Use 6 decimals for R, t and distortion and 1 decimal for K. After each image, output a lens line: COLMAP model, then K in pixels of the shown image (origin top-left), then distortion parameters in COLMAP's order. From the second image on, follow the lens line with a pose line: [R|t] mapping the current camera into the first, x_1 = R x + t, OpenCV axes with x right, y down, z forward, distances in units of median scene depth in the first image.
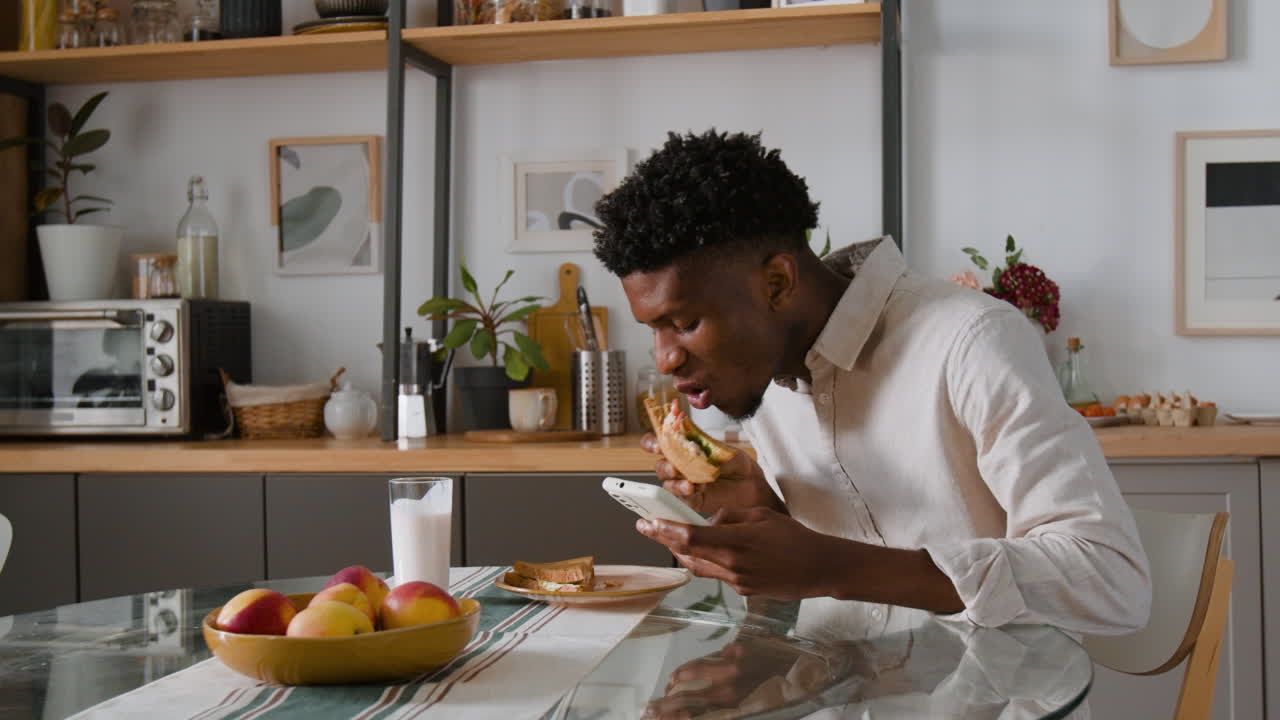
lens RADIAL K [[1660.2, 0, 640.9], [0, 1660.2, 365.0], [0, 0, 1]] dist [-0.029664, 0.000000]
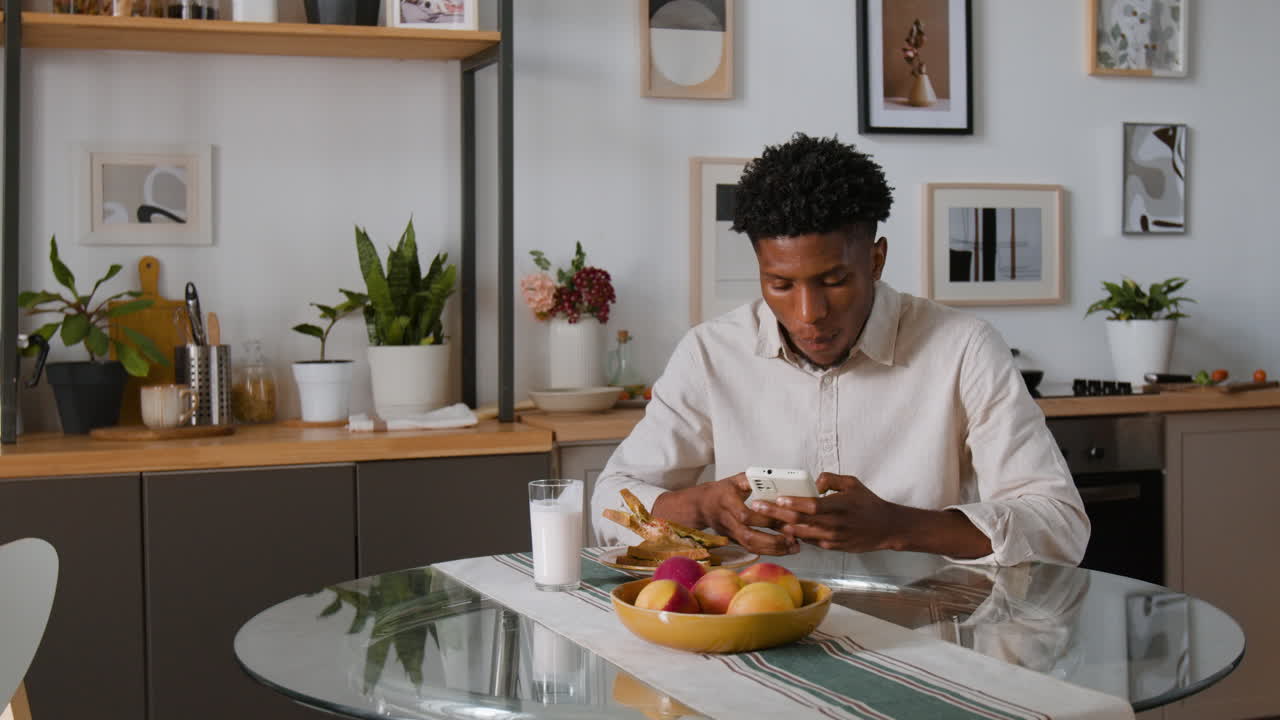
lens RADIAL K [[1660.2, 0, 643.5], [0, 1660.2, 361.8], [0, 0, 1]] dist [-0.029664, 0.000000]
pose [[0.853149, -0.016159, 0.521417, -0.330022], [0.006345, 0.999768, 0.020601, -0.017933], [-0.521629, -0.014267, 0.853053, -0.003762]]
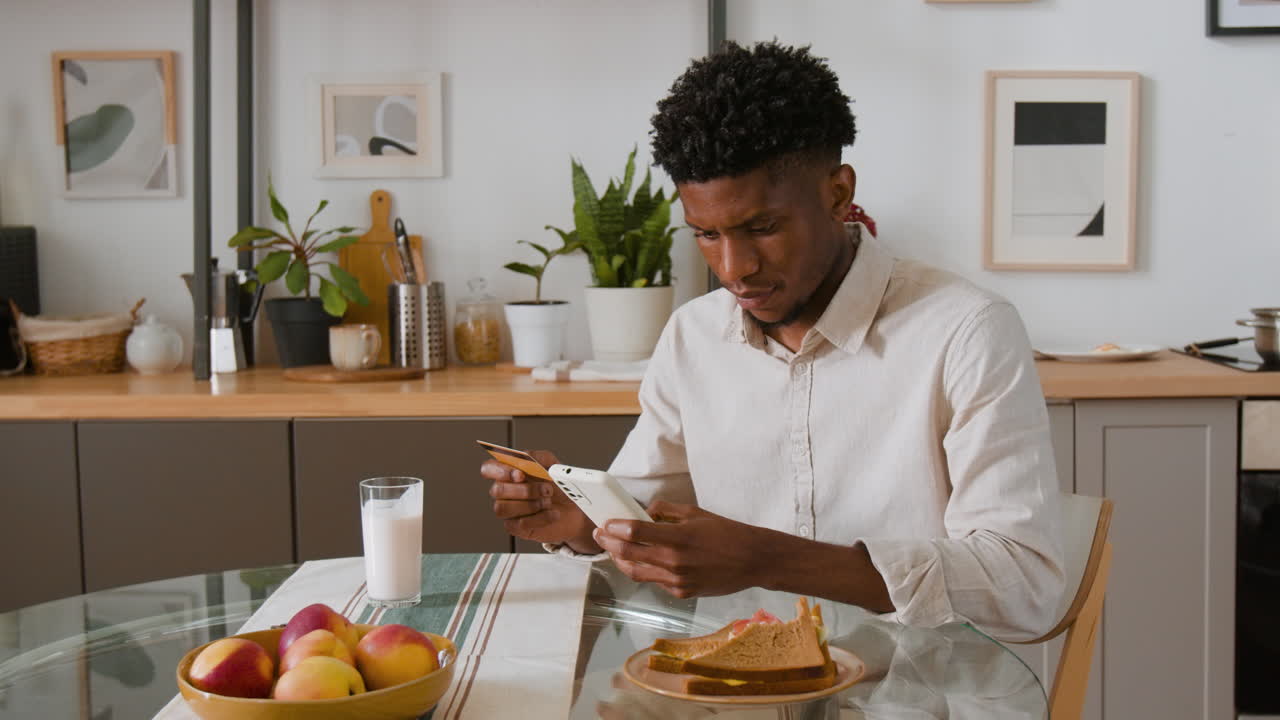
lens RADIAL K [[1660.2, 0, 644.2], [0, 1660.2, 392.6], [0, 0, 1]] dist [-0.029664, 0.000000]
pose [[0.985977, -0.011501, 0.166483, -0.057903], [-0.004273, 0.995555, 0.094081, -0.037717], [-0.166825, -0.093473, 0.981546, 0.011604]]
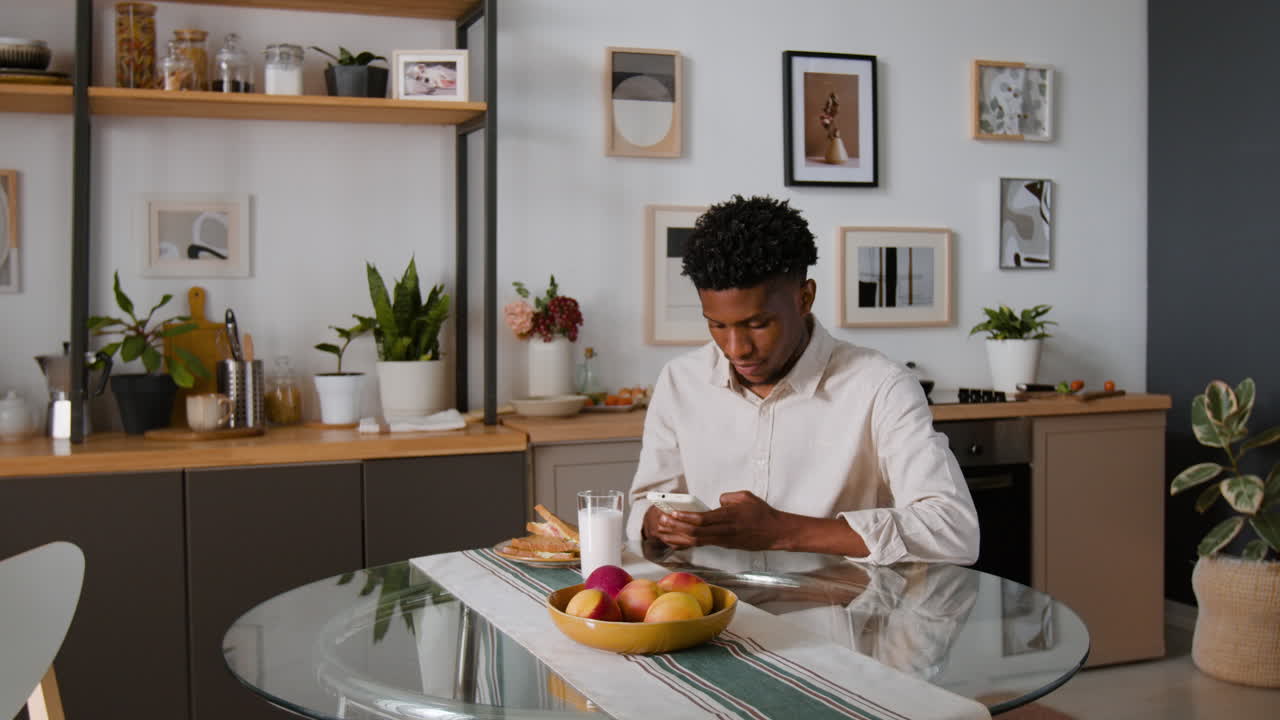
lens RADIAL K [[1324.6, 0, 640.5], [0, 1324.6, 358.3], [0, 0, 1]] dist [-0.061964, 0.000000]
pose [[0.847017, -0.013850, 0.531386, -0.298061], [0.002849, 0.999764, 0.021517, -0.031088], [-0.531559, -0.016712, 0.846857, 0.017946]]
